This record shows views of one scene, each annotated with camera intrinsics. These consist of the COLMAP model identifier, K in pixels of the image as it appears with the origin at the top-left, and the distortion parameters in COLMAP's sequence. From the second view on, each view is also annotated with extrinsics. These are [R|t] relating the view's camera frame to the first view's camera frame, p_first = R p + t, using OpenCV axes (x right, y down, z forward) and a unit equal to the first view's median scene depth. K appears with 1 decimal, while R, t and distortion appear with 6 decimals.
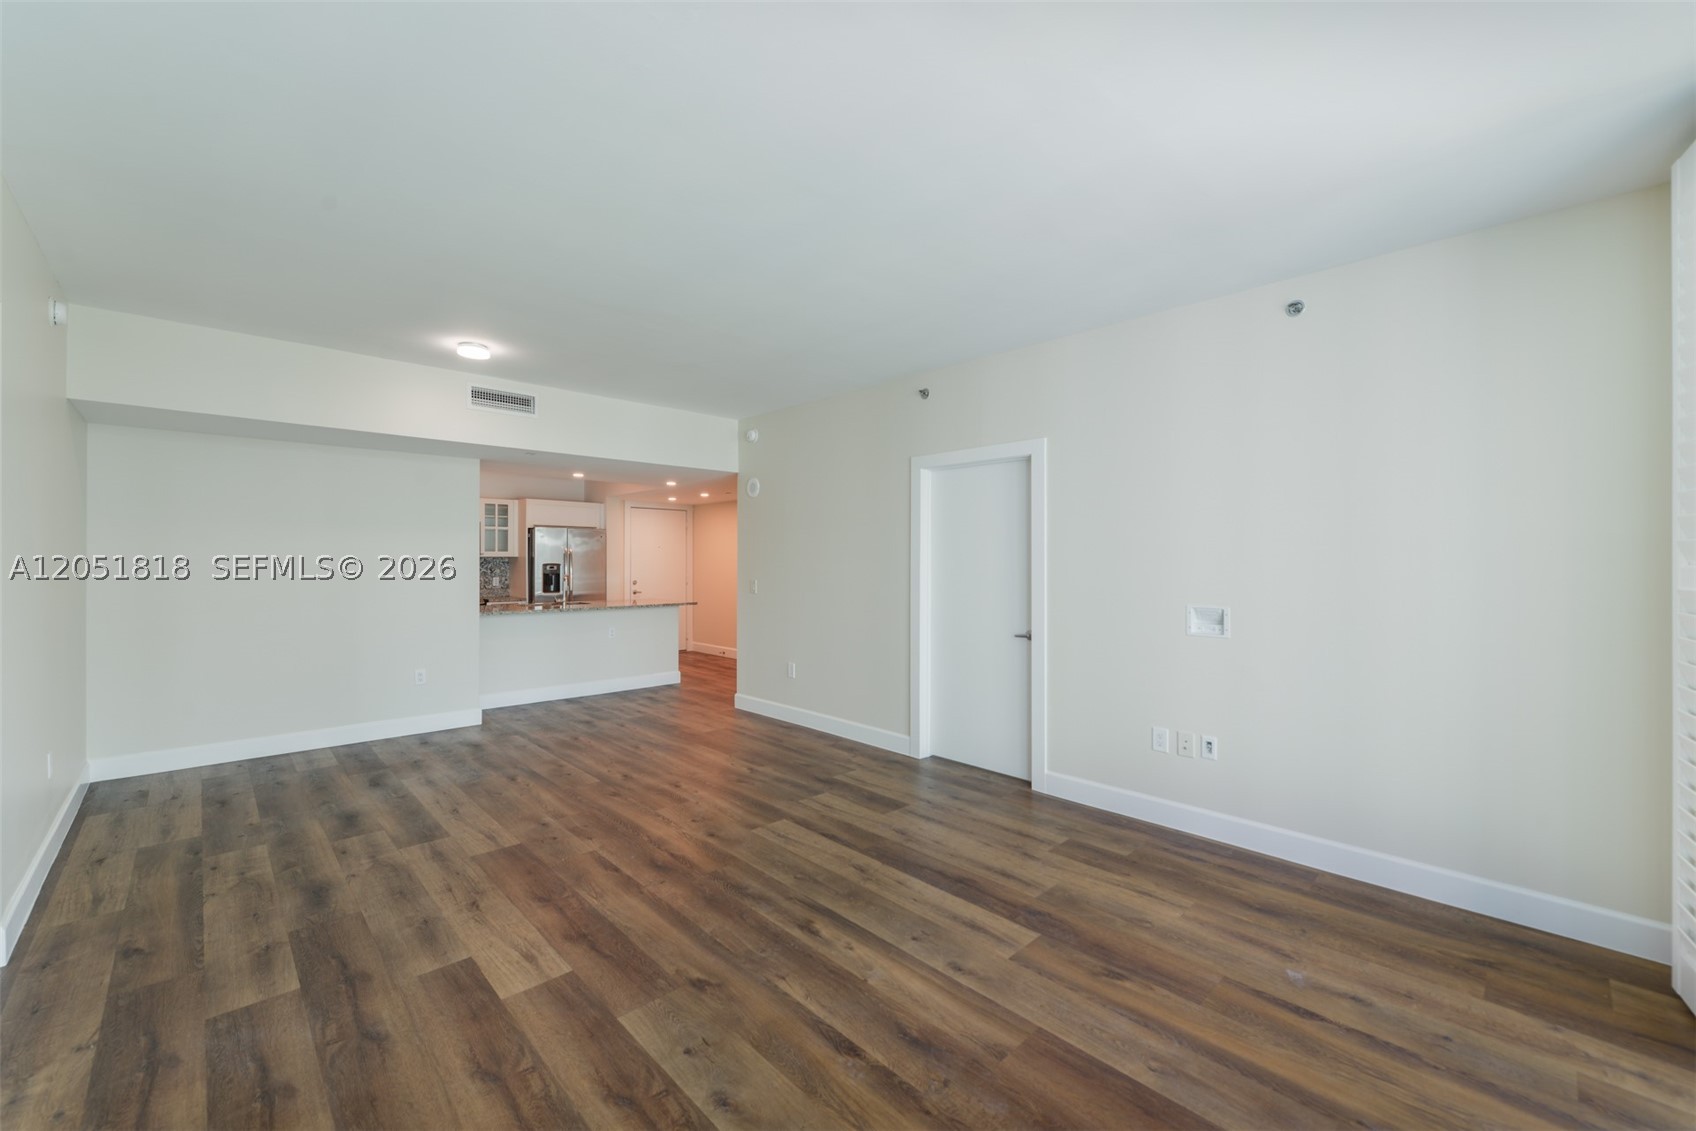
lens RADIAL K [[674.9, 0, 835.9], [0, 674.9, 554.1], [0, 0, 1]] dist [0.005910, -0.002760]
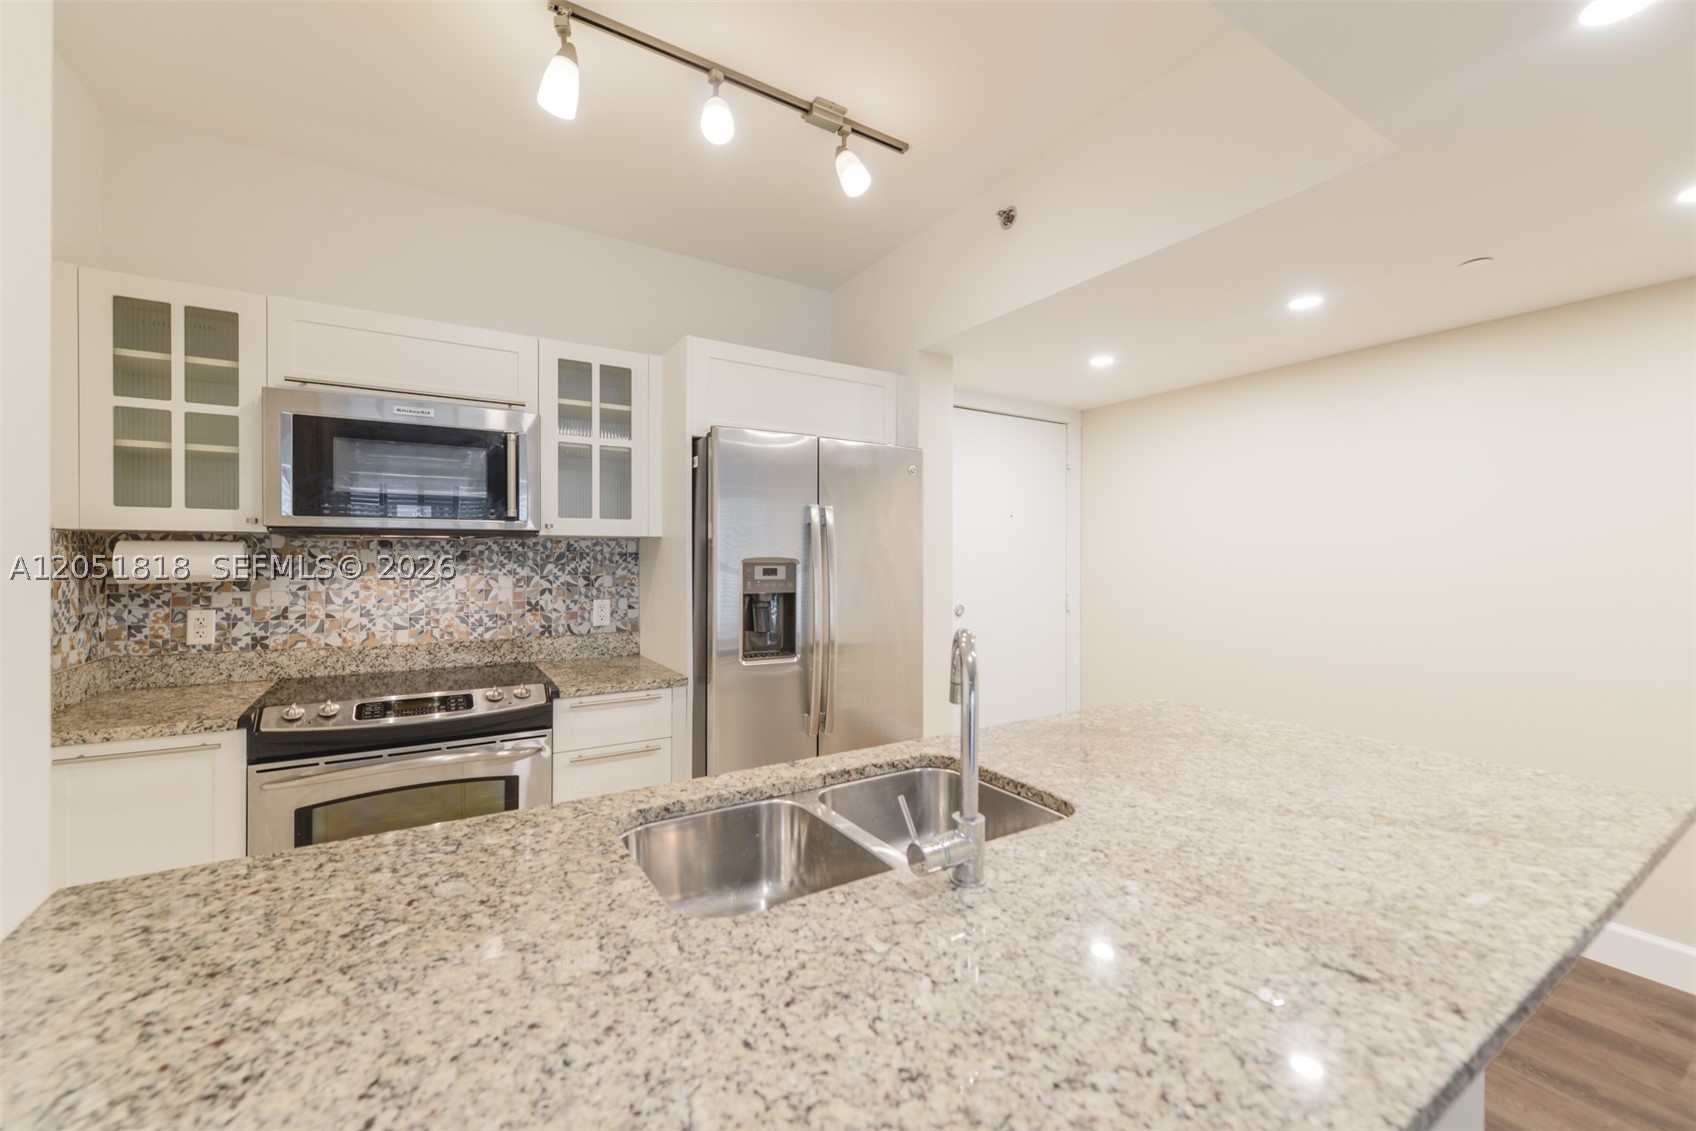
lens RADIAL K [[674.9, 0, 837.3], [0, 674.9, 565.8], [0, 0, 1]] dist [0.005910, -0.002760]
pose [[0.980228, 0.004102, -0.197827, -0.754215], [-0.000272, 0.999812, 0.019382, 0.025541], [0.197869, -0.018945, 0.980045, 1.627831]]
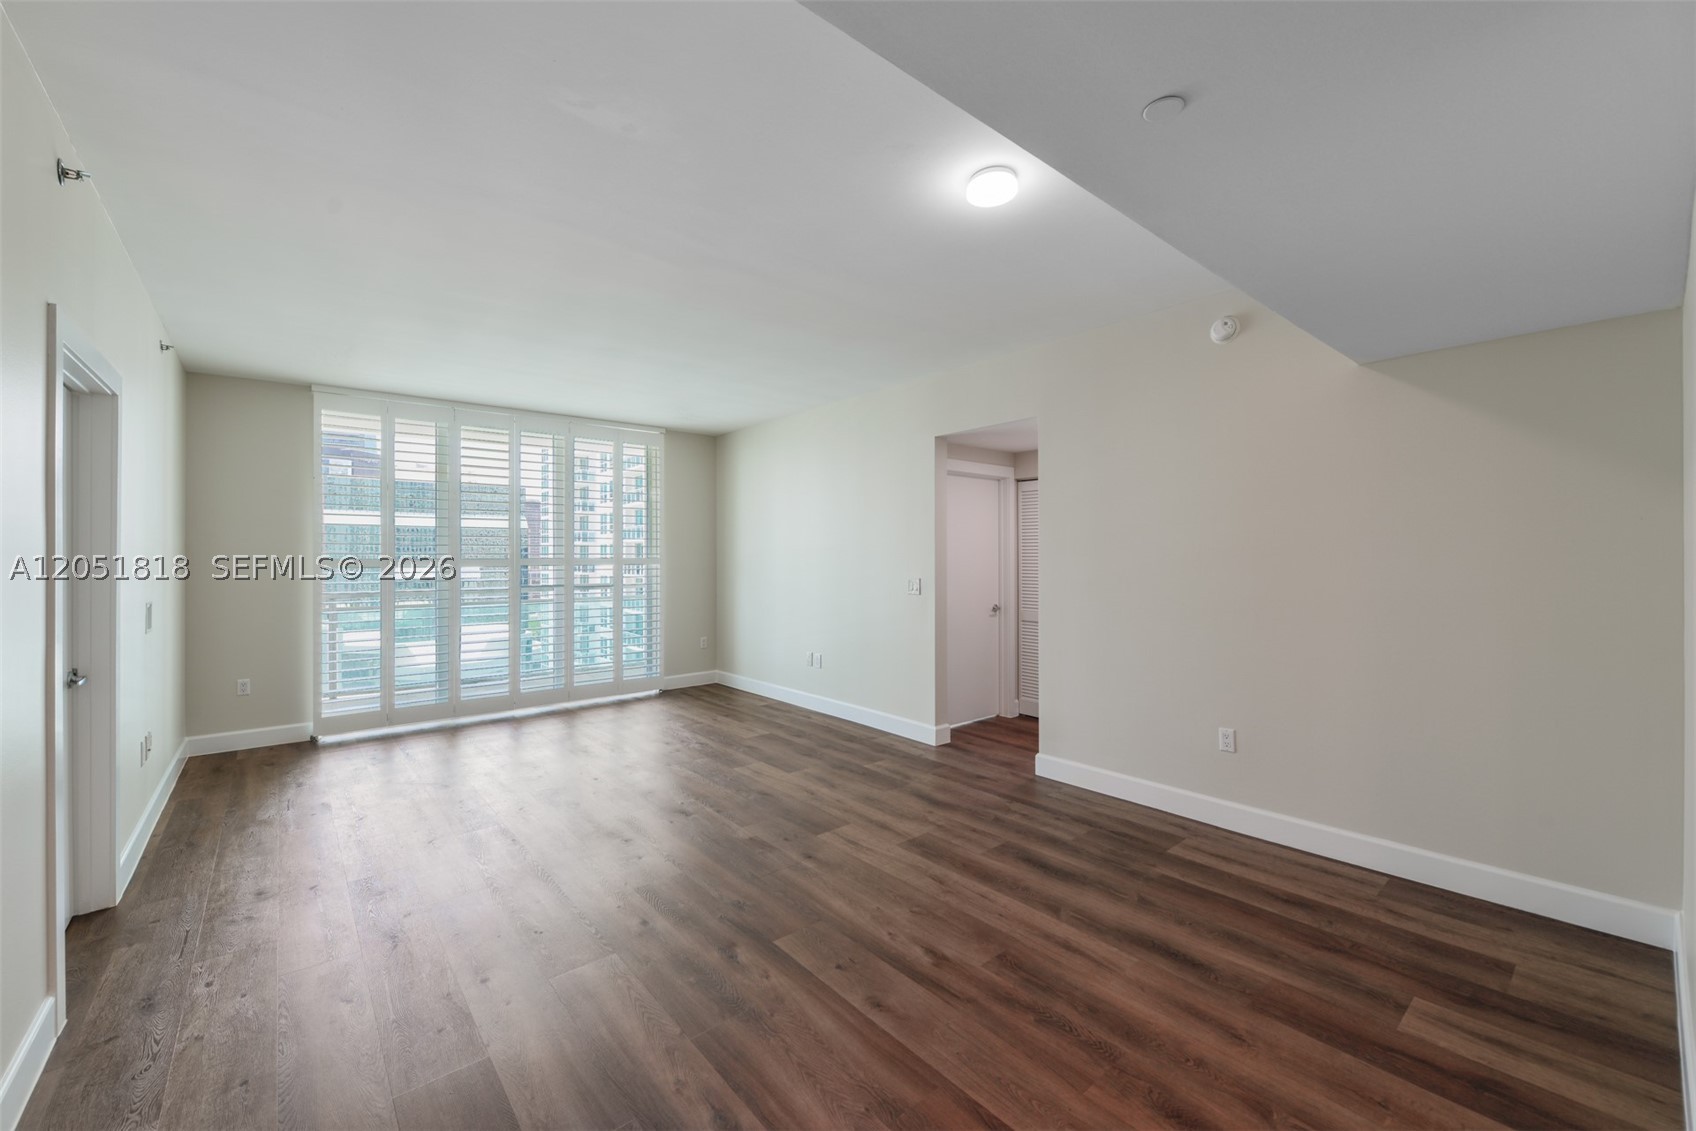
lens RADIAL K [[674.9, 0, 847.5], [0, 674.9, 550.2], [0, 0, 1]] dist [0.005910, -0.002760]
pose [[-0.998707, 0.000799, 0.050838, -0.501708], [0.000020, 0.999882, -0.015333, 0.014677], [-0.050844, -0.015312, -0.998589, 1.791431]]
